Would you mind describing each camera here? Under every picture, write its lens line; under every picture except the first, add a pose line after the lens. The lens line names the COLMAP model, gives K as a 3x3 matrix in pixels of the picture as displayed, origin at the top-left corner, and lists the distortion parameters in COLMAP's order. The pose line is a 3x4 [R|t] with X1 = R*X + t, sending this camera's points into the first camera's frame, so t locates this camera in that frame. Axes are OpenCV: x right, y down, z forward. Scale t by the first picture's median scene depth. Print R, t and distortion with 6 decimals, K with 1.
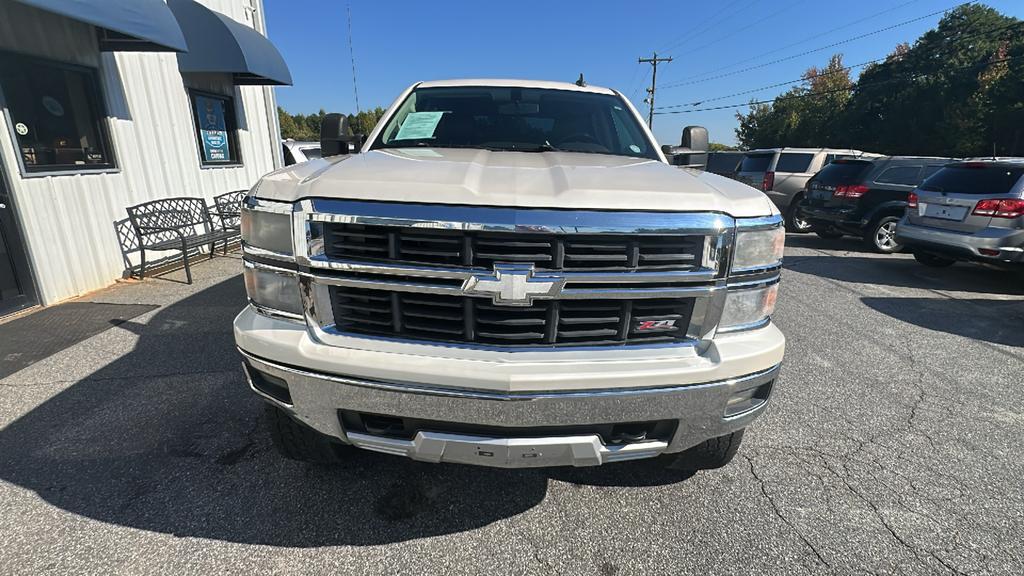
lens RADIAL K [[463.9, 0, 512.0], [0, 463.9, 288.0], [0, 0, 1]] dist [-0.005324, -0.000256]
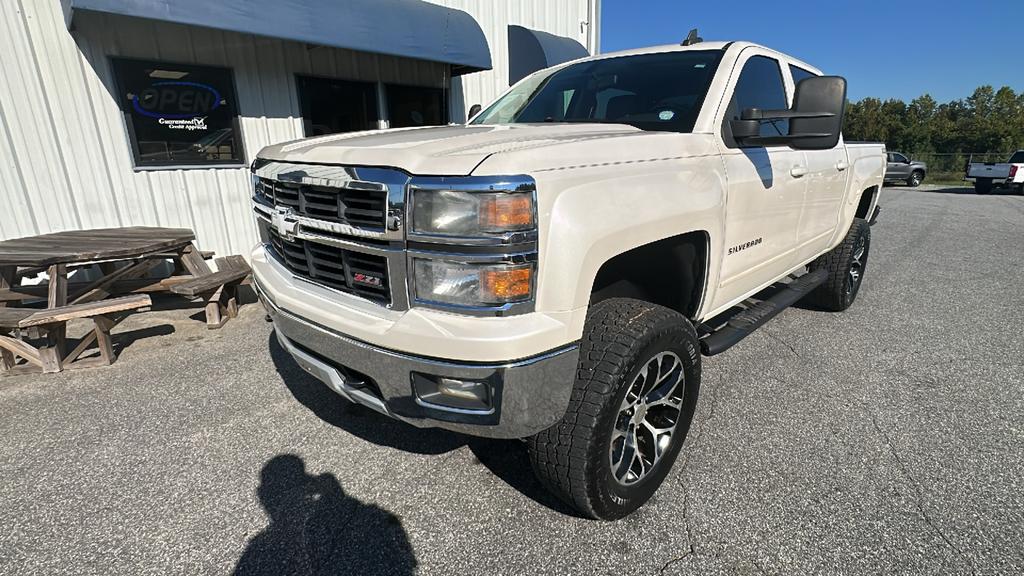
lens RADIAL K [[463.9, 0, 512.0], [0, 463.9, 288.0], [0, 0, 1]] dist [-0.005324, -0.000256]
pose [[0.695265, 0.182371, -0.695232, 1.127747], [-0.181137, 0.980512, 0.076059, -0.035341], [0.695555, 0.073052, 0.714750, 0.439955]]
